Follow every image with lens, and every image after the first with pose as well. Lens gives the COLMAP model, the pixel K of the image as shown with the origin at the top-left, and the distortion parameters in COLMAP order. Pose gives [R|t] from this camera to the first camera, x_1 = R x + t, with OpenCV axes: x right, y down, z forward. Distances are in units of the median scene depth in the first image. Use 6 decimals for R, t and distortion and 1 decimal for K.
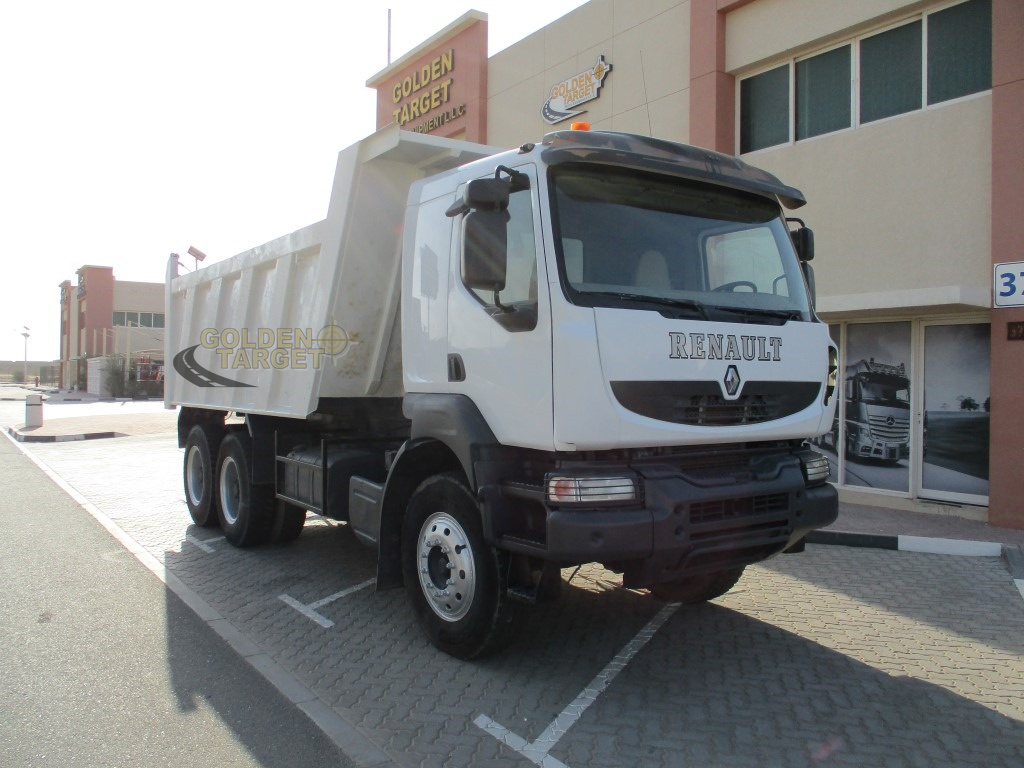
lens RADIAL K [[858.7, 0, 518.7], [0, 858.7, 378.4], [0, 0, 1]] dist [-0.031668, 0.015733]
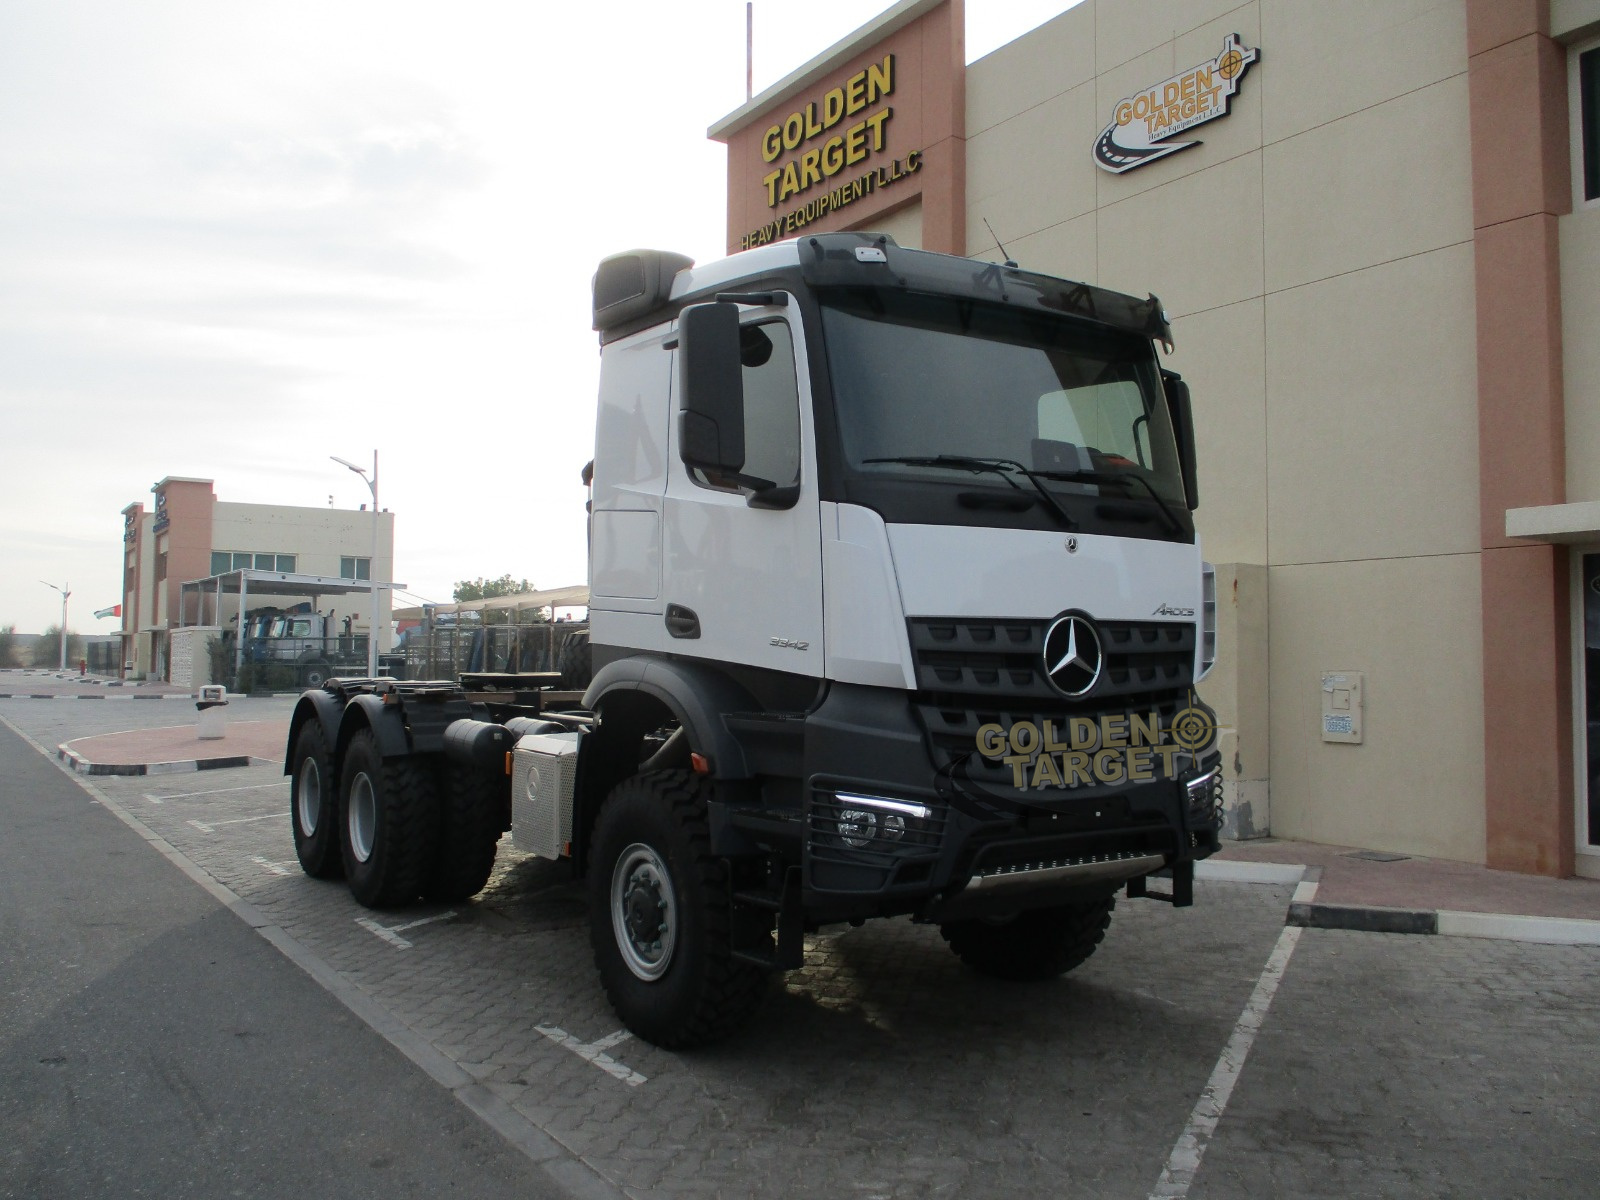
lens RADIAL K [[1341.8, 0, 808.4], [0, 1341.8, 600.3], [0, 0, 1]] dist [-0.031668, 0.015733]
pose [[0.999937, -0.004240, -0.010378, -0.189288], [0.003774, 0.999001, -0.044536, 0.001909], [0.010556, 0.044494, 0.998954, 0.248272]]
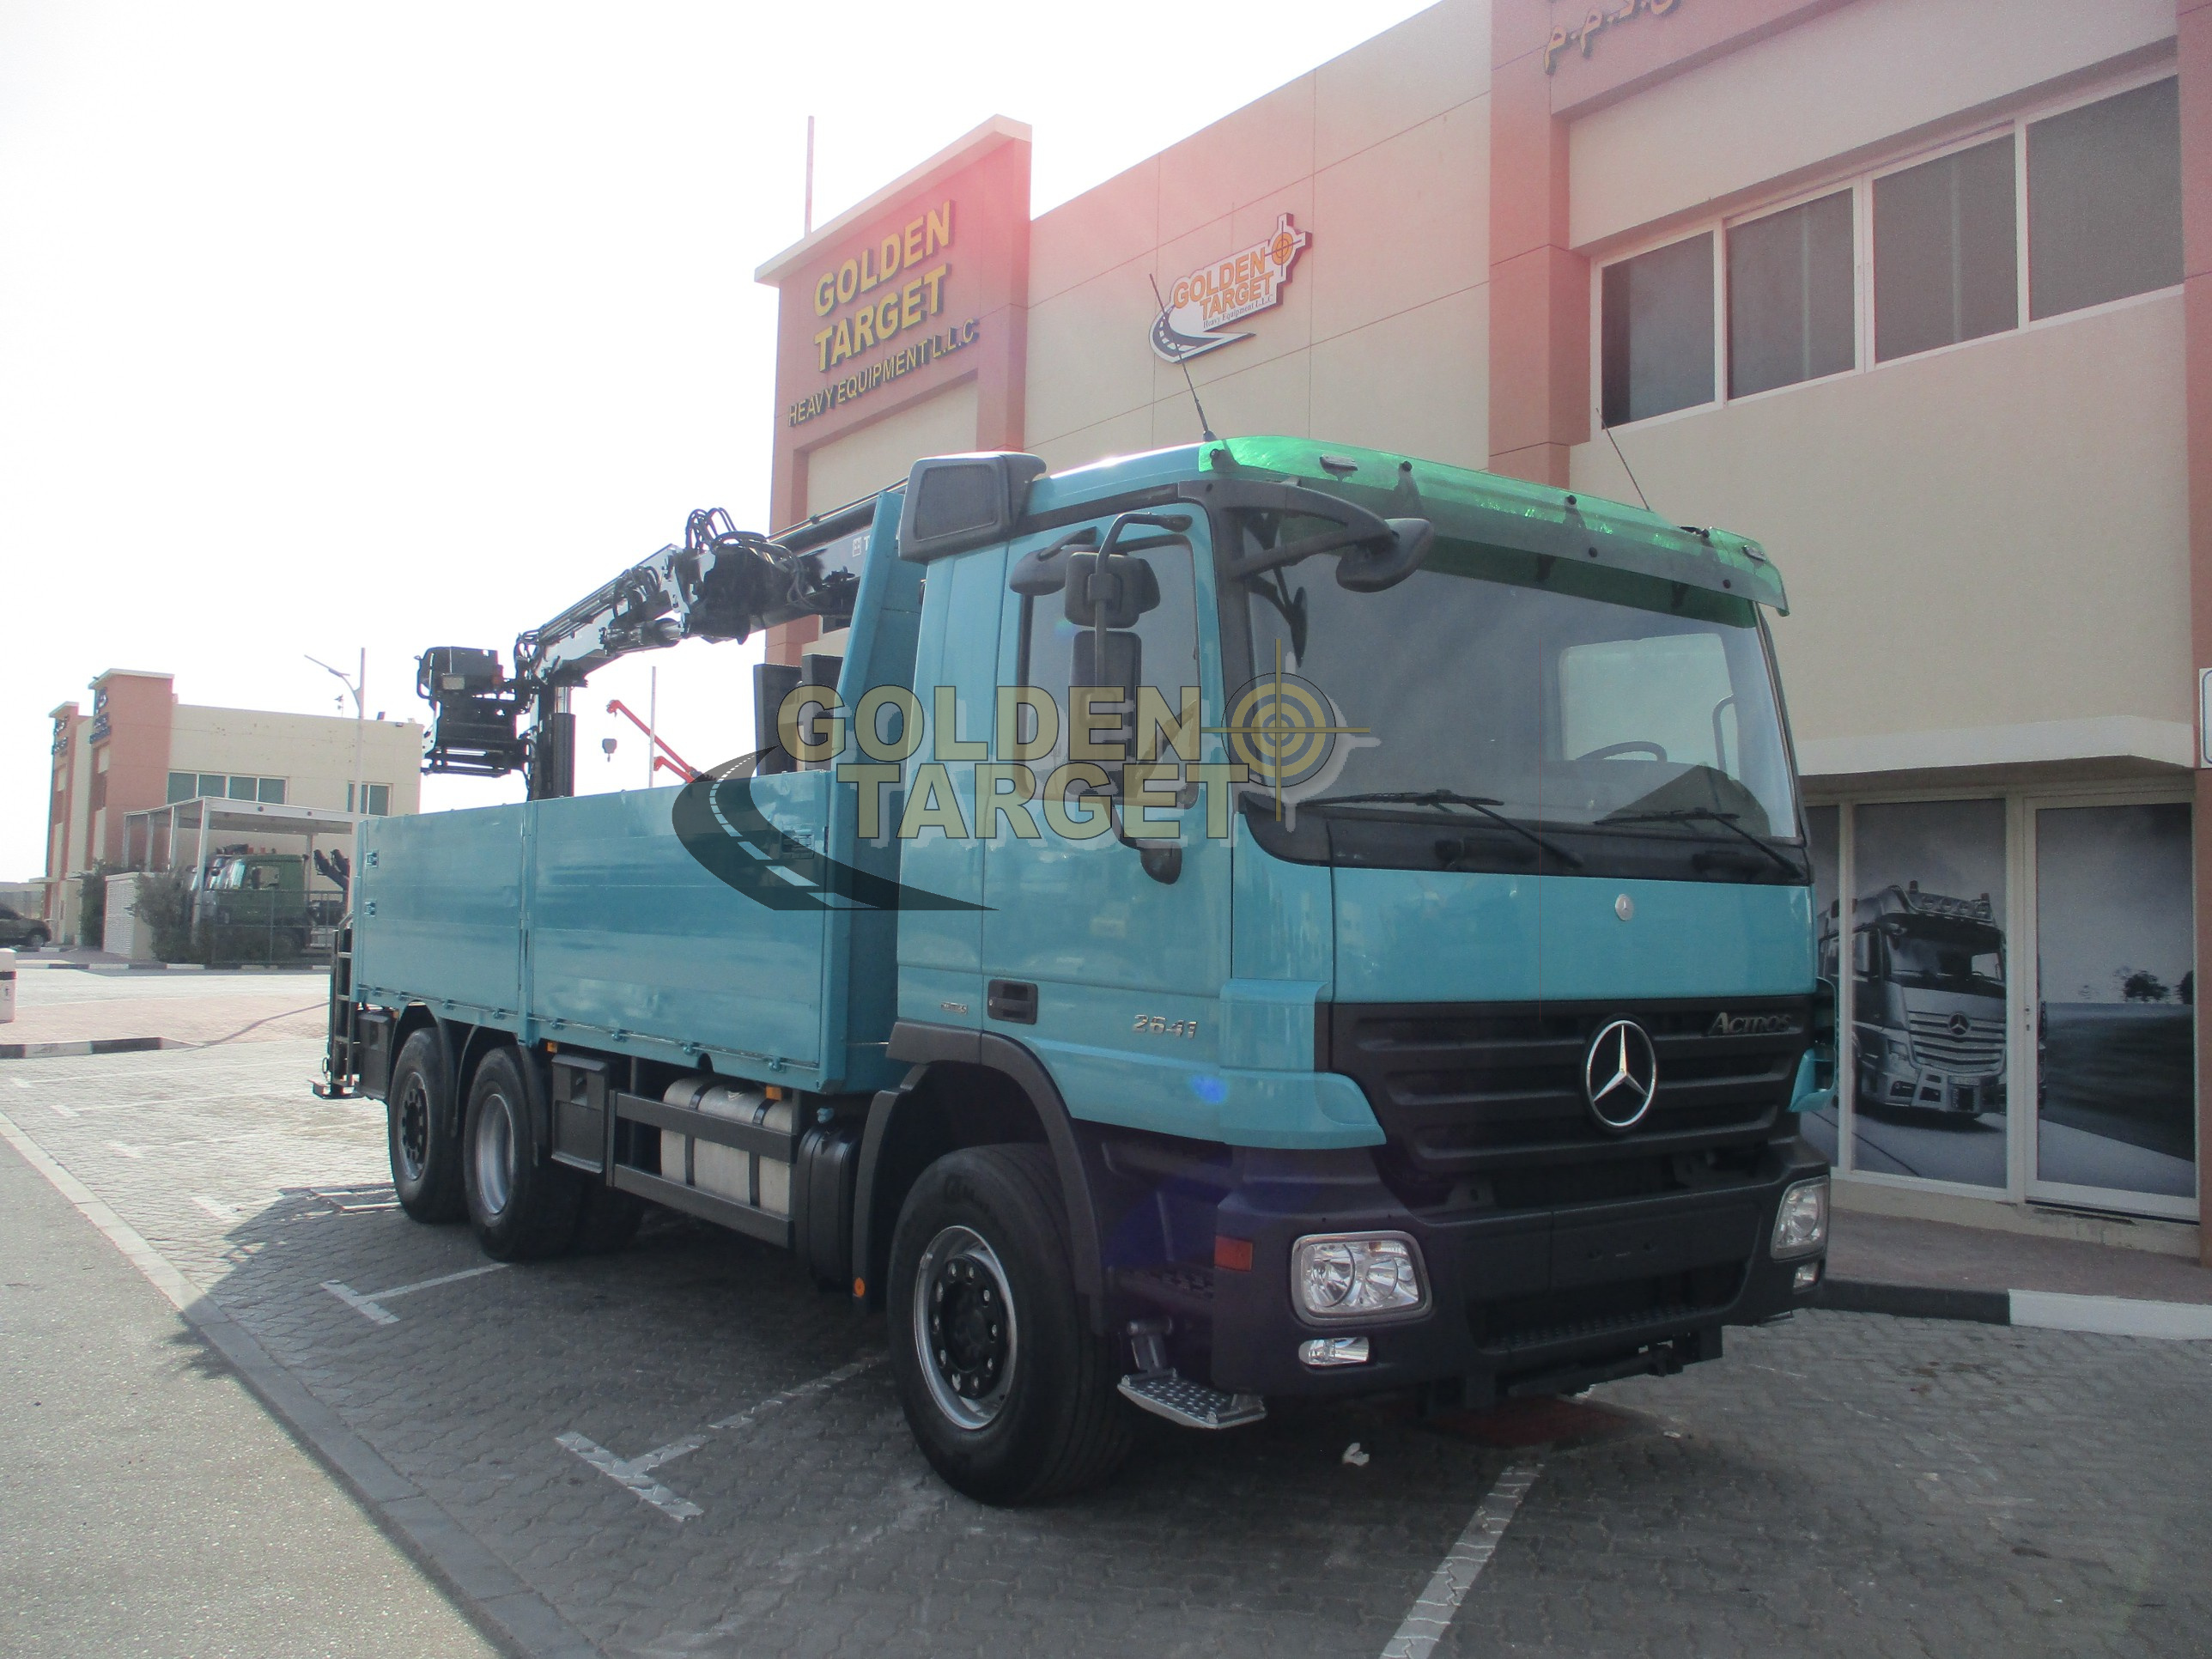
lens RADIAL K [[1855.0, 0, 1119.1], [0, 1855.0, 811.2], [0, 0, 1]] dist [-0.031668, 0.015733]
pose [[0.999329, 0.013667, 0.033980, -0.026378], [-0.011377, 0.997710, -0.066676, 0.007240], [-0.034813, 0.066245, 0.997196, 0.053092]]
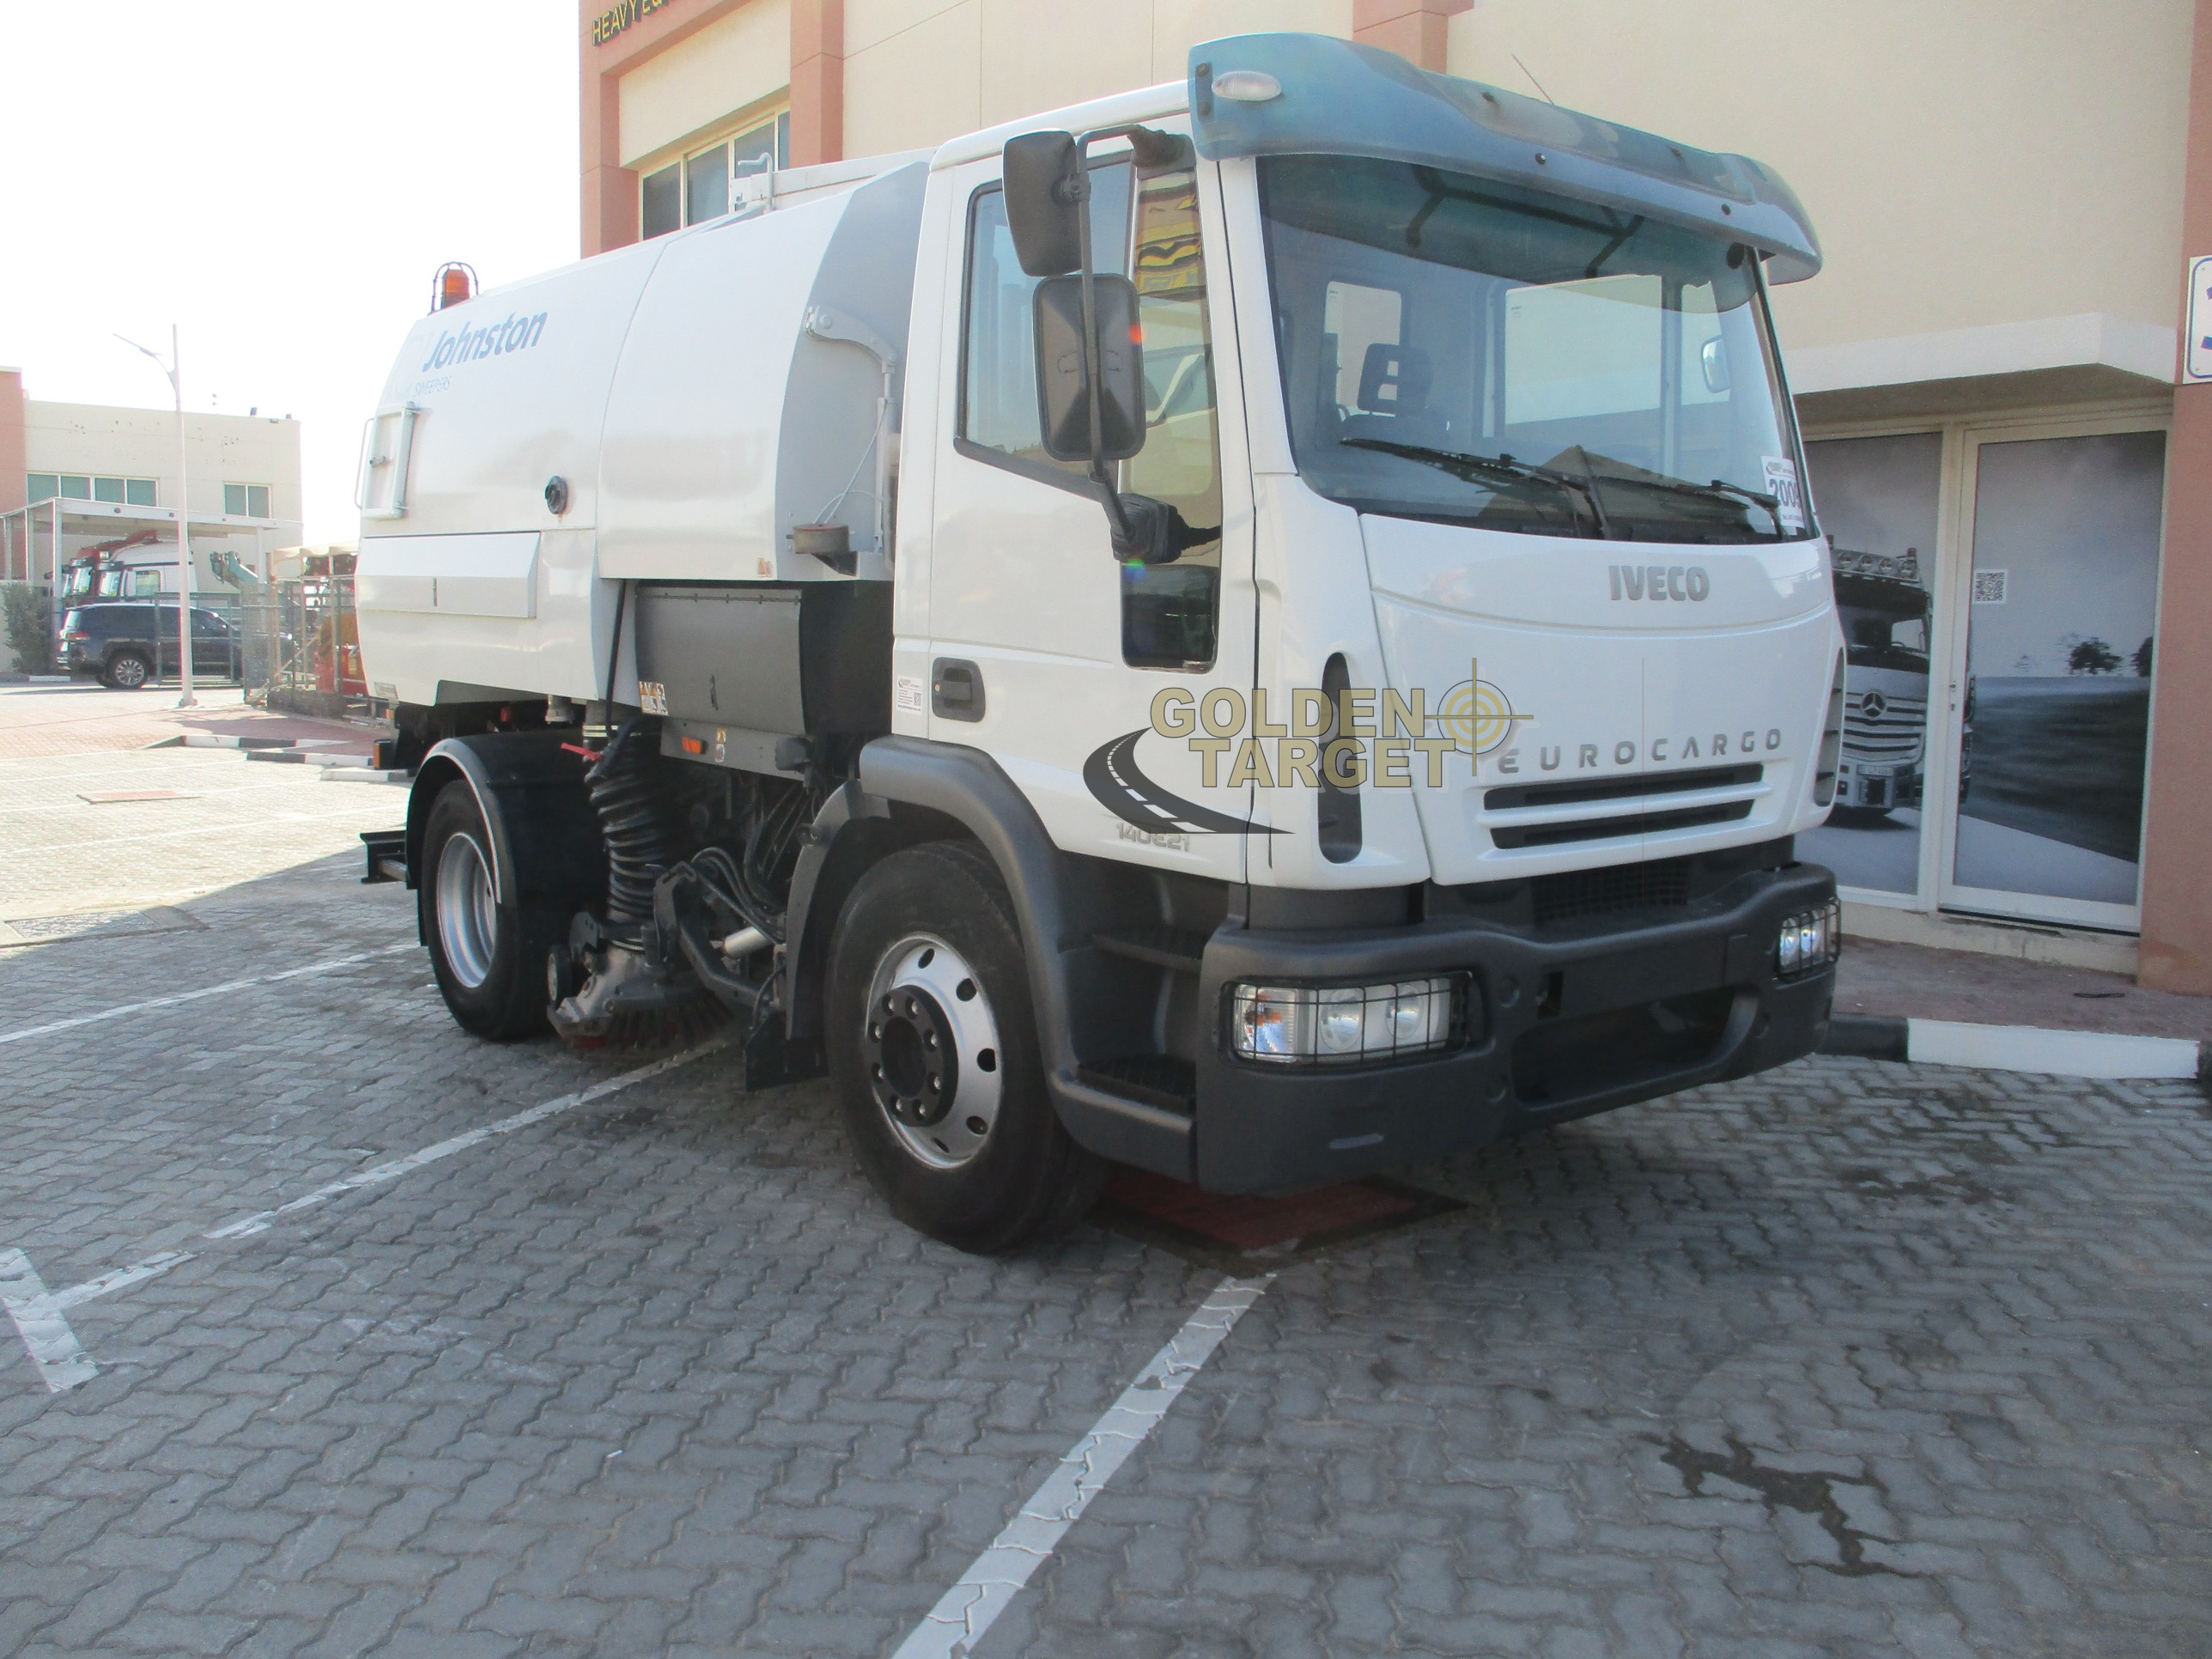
lens RADIAL K [[1855.0, 0, 1114.1], [0, 1855.0, 812.1], [0, 0, 1]] dist [-0.031668, 0.015733]
pose [[0.998046, -0.003563, 0.062382, 0.047101], [-0.002209, 0.995736, 0.092227, 0.019707], [-0.062445, -0.092185, 0.993782, 0.186594]]
